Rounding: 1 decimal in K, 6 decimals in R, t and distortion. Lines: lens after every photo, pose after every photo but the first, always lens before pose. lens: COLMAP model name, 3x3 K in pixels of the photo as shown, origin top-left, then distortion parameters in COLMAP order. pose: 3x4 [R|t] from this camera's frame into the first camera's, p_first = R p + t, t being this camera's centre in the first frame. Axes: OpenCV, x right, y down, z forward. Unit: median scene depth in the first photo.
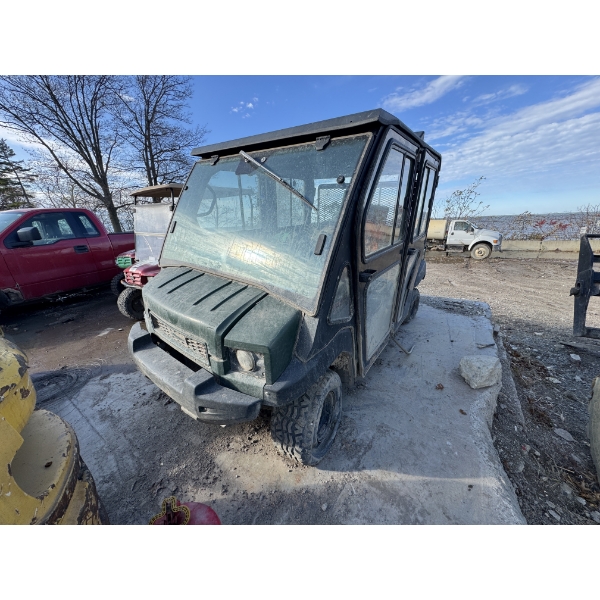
lens RADIAL K [[238.8, 0, 299.0], [0, 238.8, 301.1], [0, 0, 1]] dist [0.001897, 0.000704]
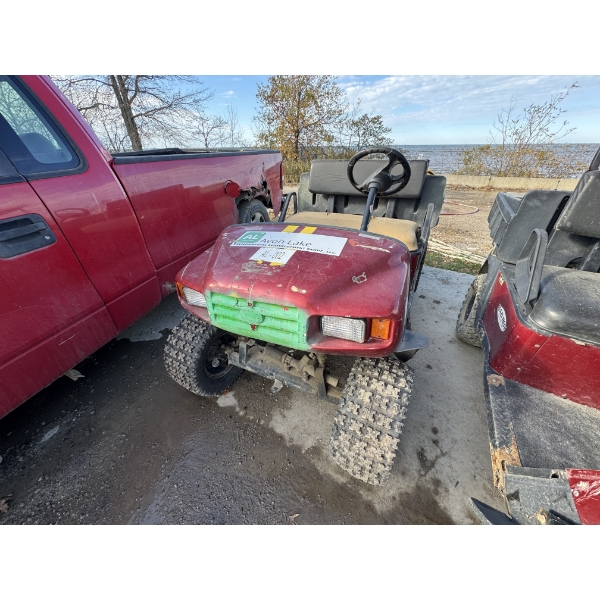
lens RADIAL K [[238.8, 0, 299.7], [0, 238.8, 298.1], [0, 0, 1]] dist [0.001897, 0.000704]
pose [[0.998608, 0.002517, 0.052689, -0.091917], [-0.015512, 0.968708, 0.247717, -0.030420], [-0.050416, -0.248189, 0.967399, 0.105714]]
